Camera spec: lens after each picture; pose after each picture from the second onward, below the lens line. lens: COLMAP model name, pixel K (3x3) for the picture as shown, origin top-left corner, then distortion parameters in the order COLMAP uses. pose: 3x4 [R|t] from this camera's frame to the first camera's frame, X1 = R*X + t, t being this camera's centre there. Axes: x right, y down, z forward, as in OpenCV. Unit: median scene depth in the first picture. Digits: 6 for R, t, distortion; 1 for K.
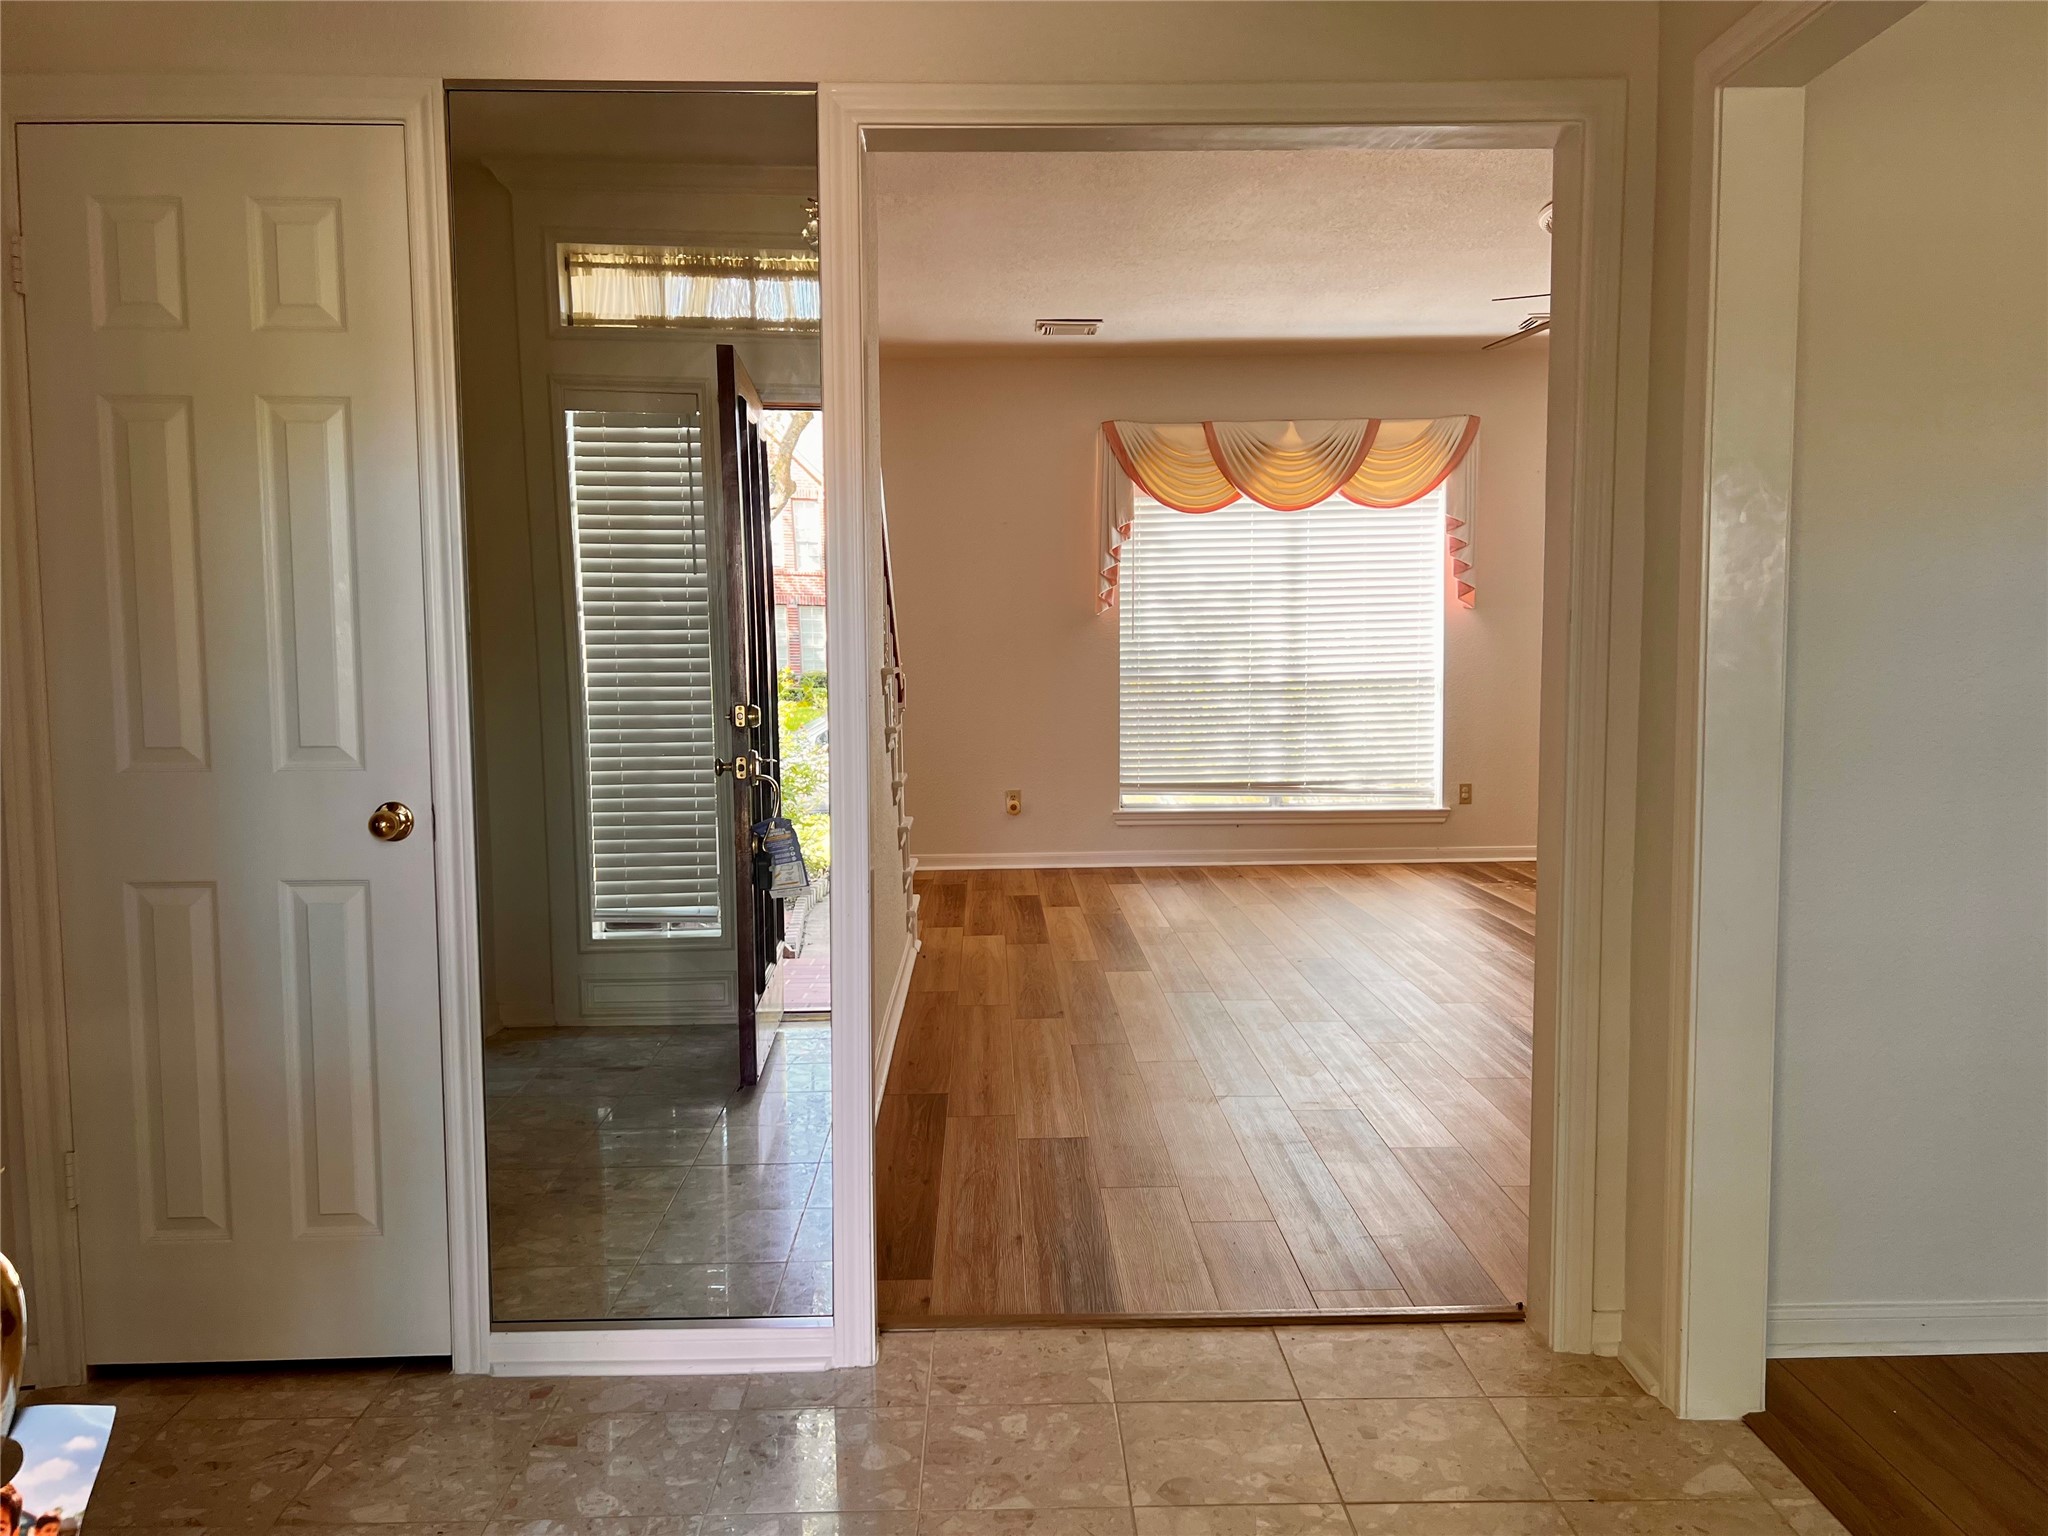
lens RADIAL K [[1538.0, 0, 1020.4], [0, 1538.0, 777.1], [0, 0, 1]] dist [0.070123, -0.081826]
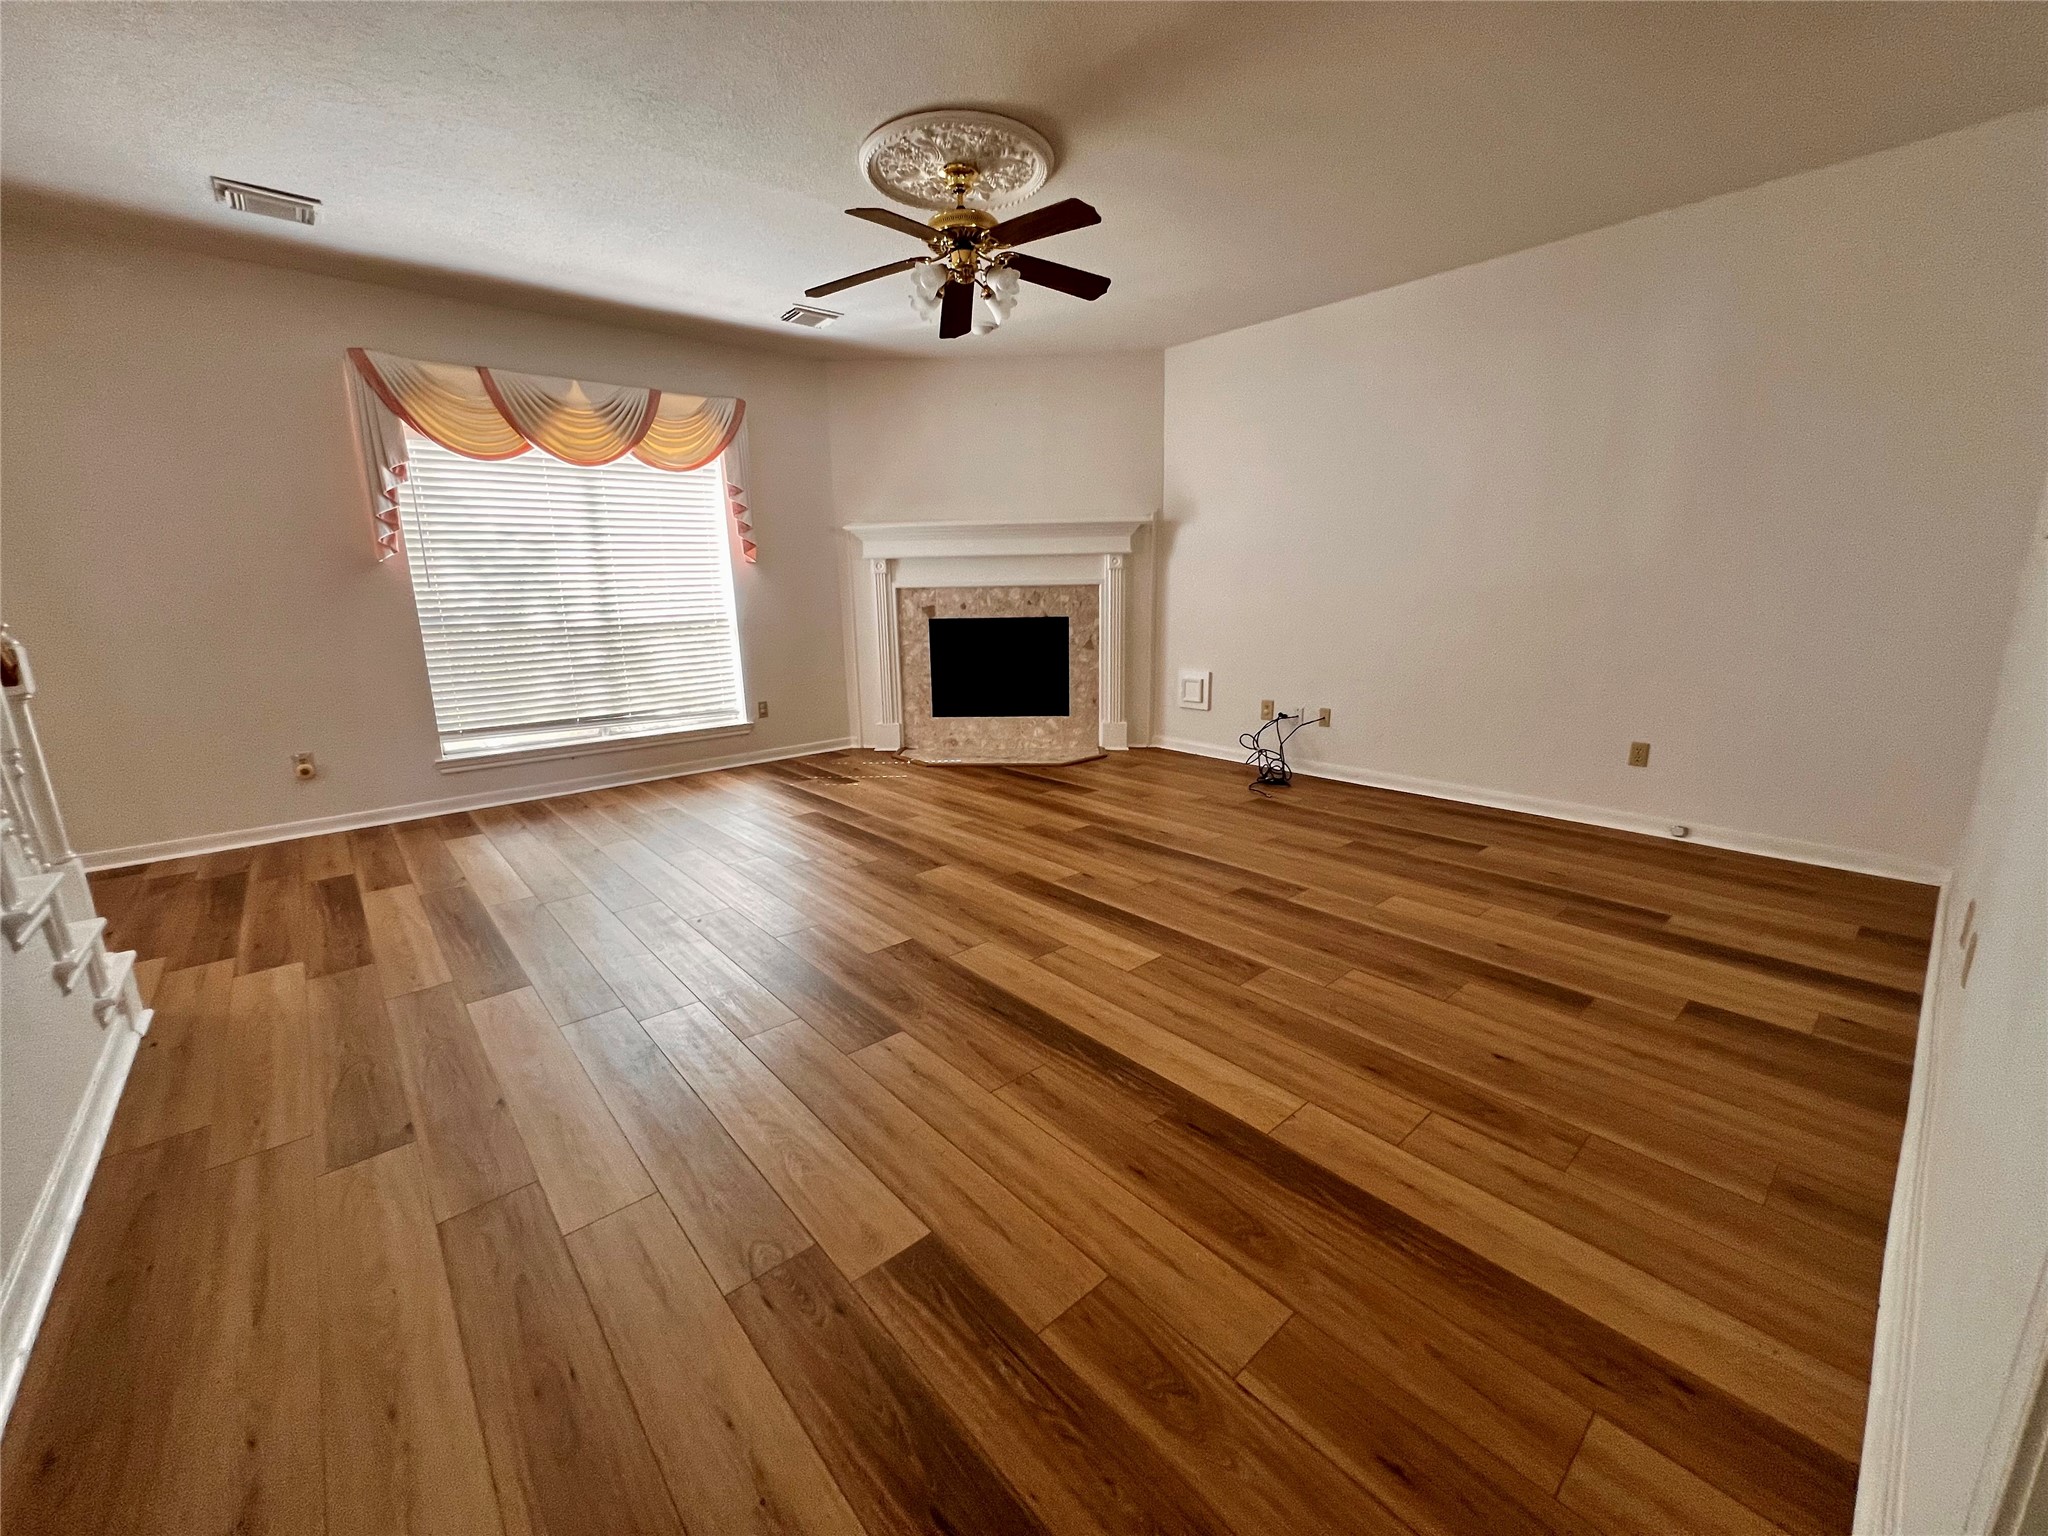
lens RADIAL K [[823.4, 0, 1024.0], [0, 823.4, 772.6], [0, 0, 1]] dist [-0.000807, 0.000764]
pose [[0.768370, -0.145411, 0.623268, 0.019837], [0.063742, 0.986392, 0.151549, -0.028466], [-0.636823, -0.076717, 0.767183, 0.343766]]
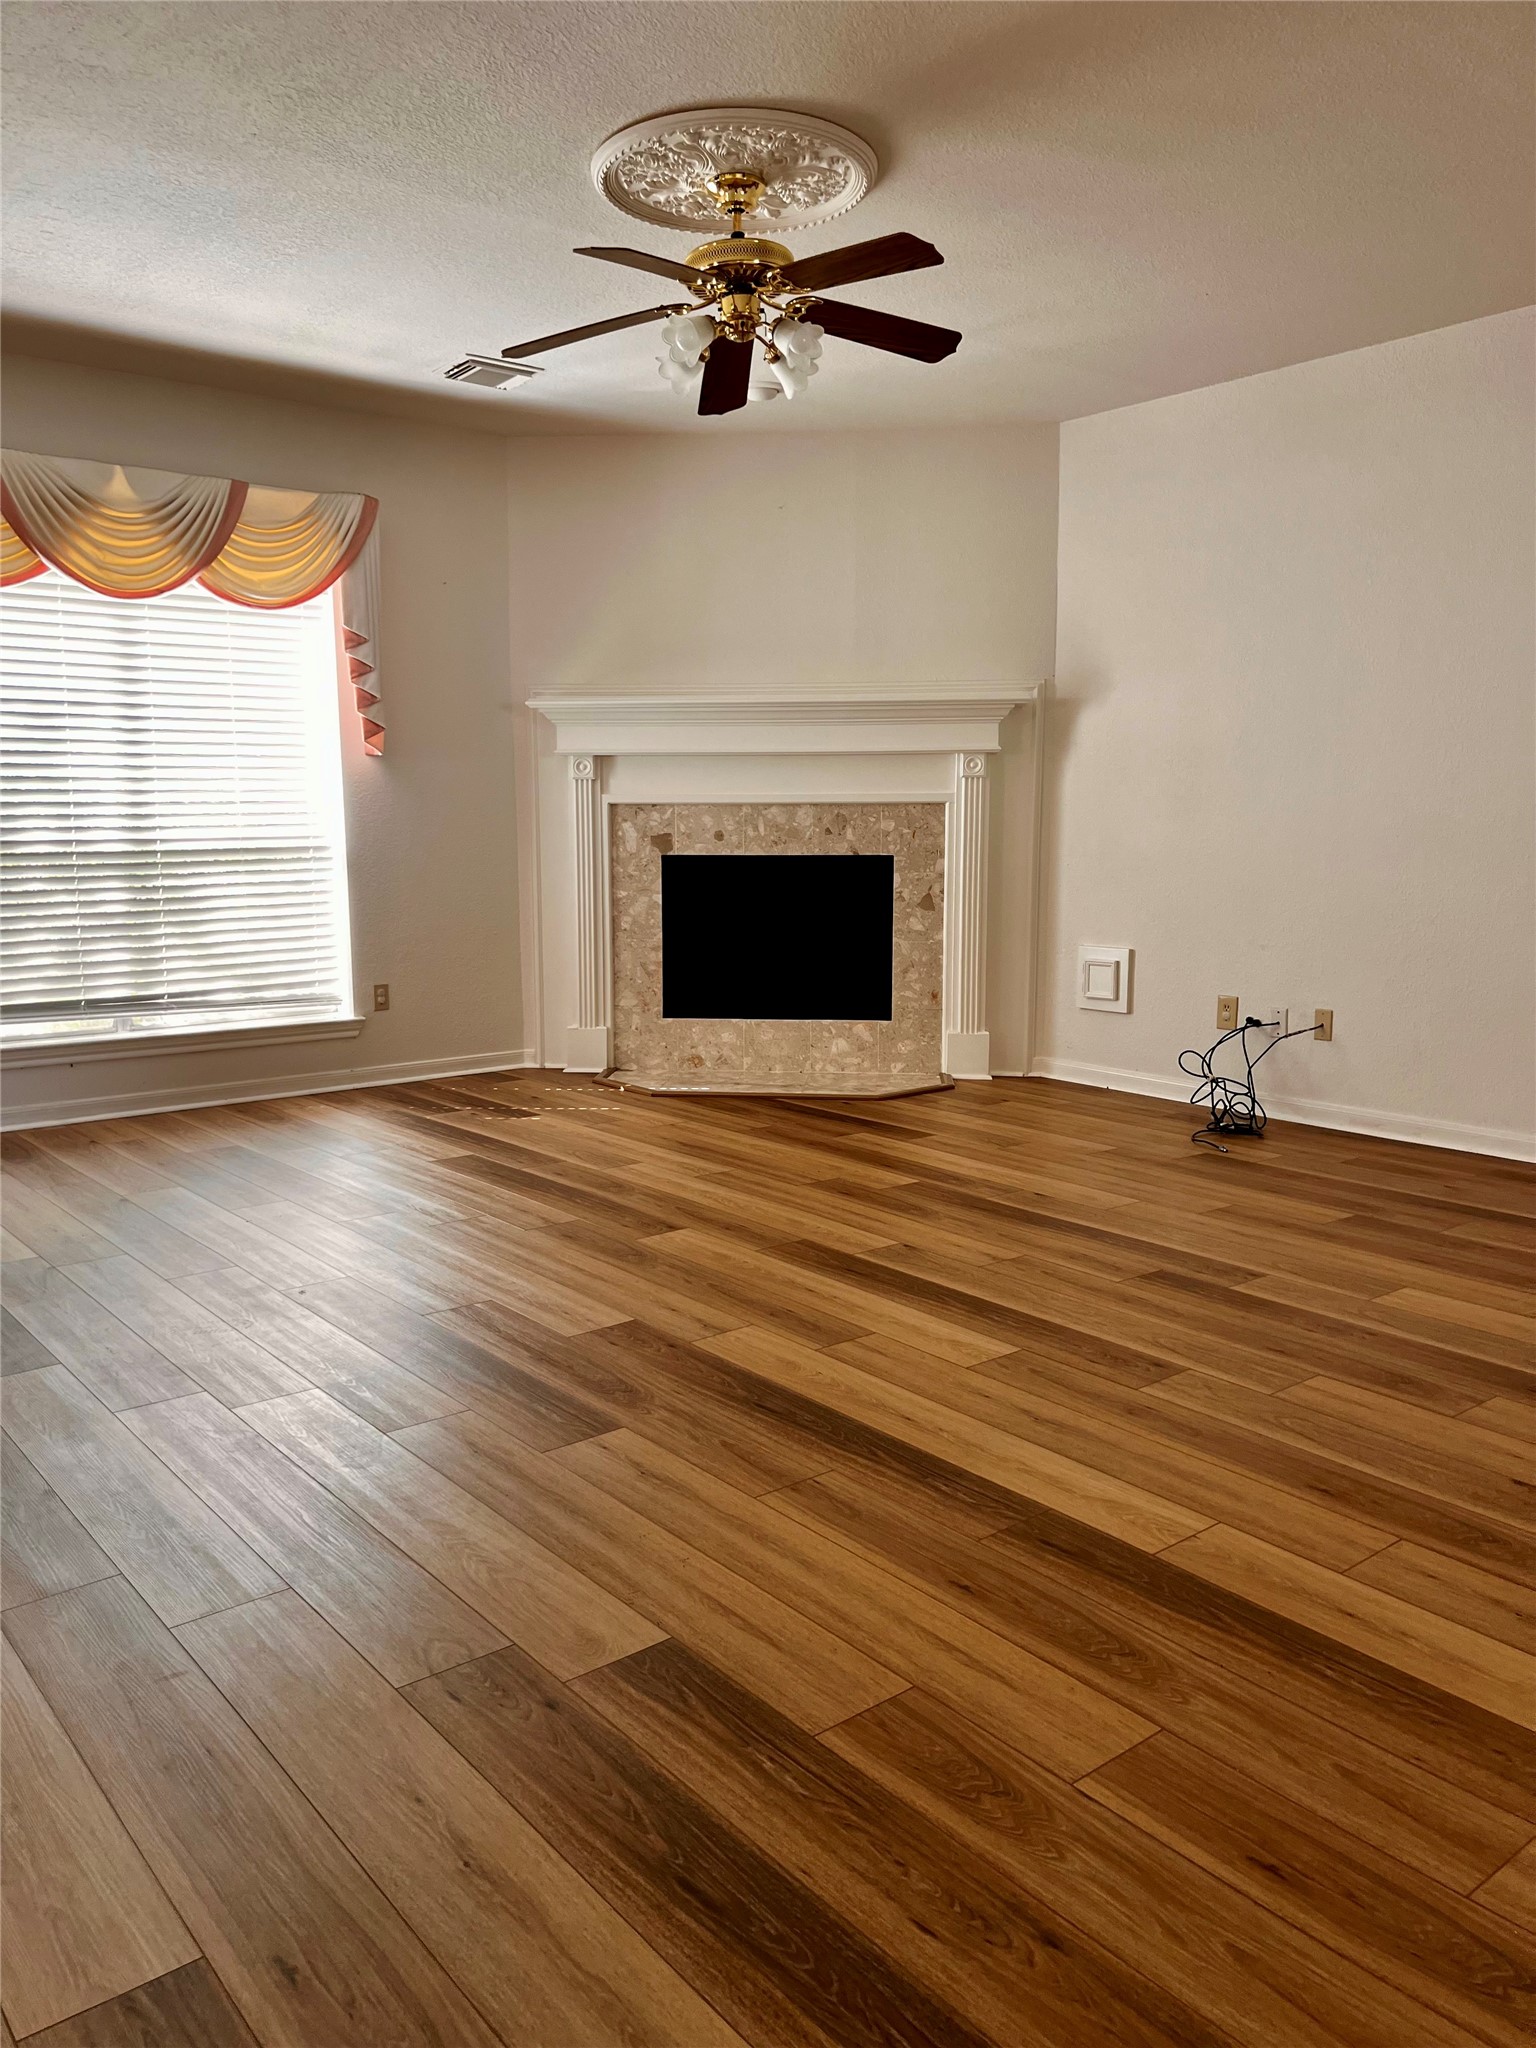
lens RADIAL K [[1538.0, 0, 762.4], [0, 1538.0, 1029.8], [0, 0, 1]] dist [0.070123, -0.081826]
pose [[0.792307, -0.073447, 0.605686, -0.032557], [0.044957, 0.997057, 0.062097, -0.013011], [-0.608465, -0.021971, 0.793277, 0.280429]]
